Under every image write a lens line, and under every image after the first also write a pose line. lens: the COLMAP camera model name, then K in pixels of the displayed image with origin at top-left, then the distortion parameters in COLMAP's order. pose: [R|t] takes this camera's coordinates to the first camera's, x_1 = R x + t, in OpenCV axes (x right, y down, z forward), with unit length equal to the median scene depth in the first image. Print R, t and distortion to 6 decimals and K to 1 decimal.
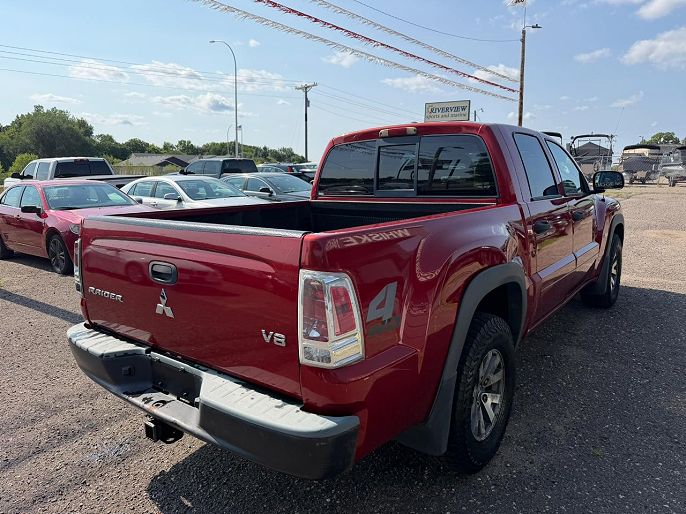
lens RADIAL K [[504.6, 0, 343.0], [0, 504.6, 257.0], [0, 0, 1]] dist [0.000339, -0.006500]
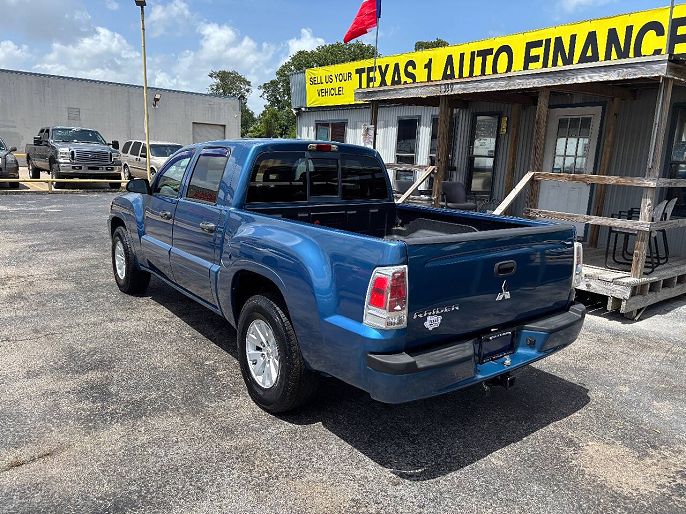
lens RADIAL K [[514.5, 0, 343.0], [0, 514.5, 257.0], [0, 0, 1]] dist [-0.181776, -0.000820]
pose [[0.231847, -0.137854, 0.962935, -1.549313], [0.115154, 0.986836, 0.113550, -0.176655], [-0.965912, 0.084559, 0.244670, 0.970963]]
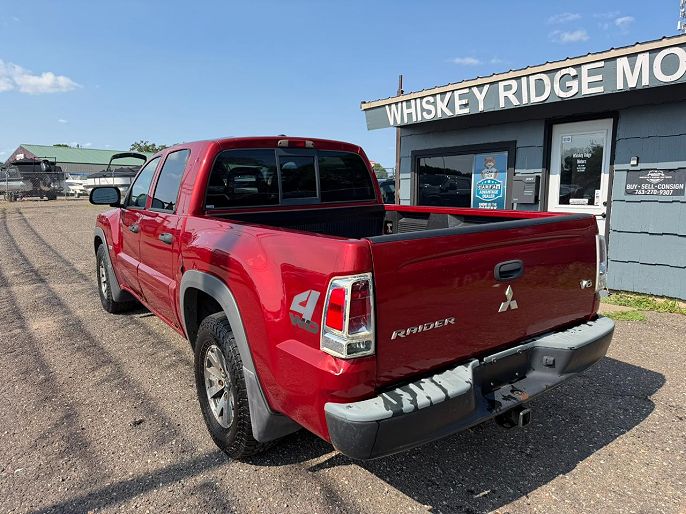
lens RADIAL K [[504.6, 0, 343.0], [0, 504.6, 257.0], [0, 0, 1]] dist [0.000339, -0.006500]
pose [[0.242611, -0.129421, 0.961452, -1.319005], [0.159879, 0.982844, 0.091957, -0.136806], [-0.956859, 0.131406, 0.259141, 0.944317]]
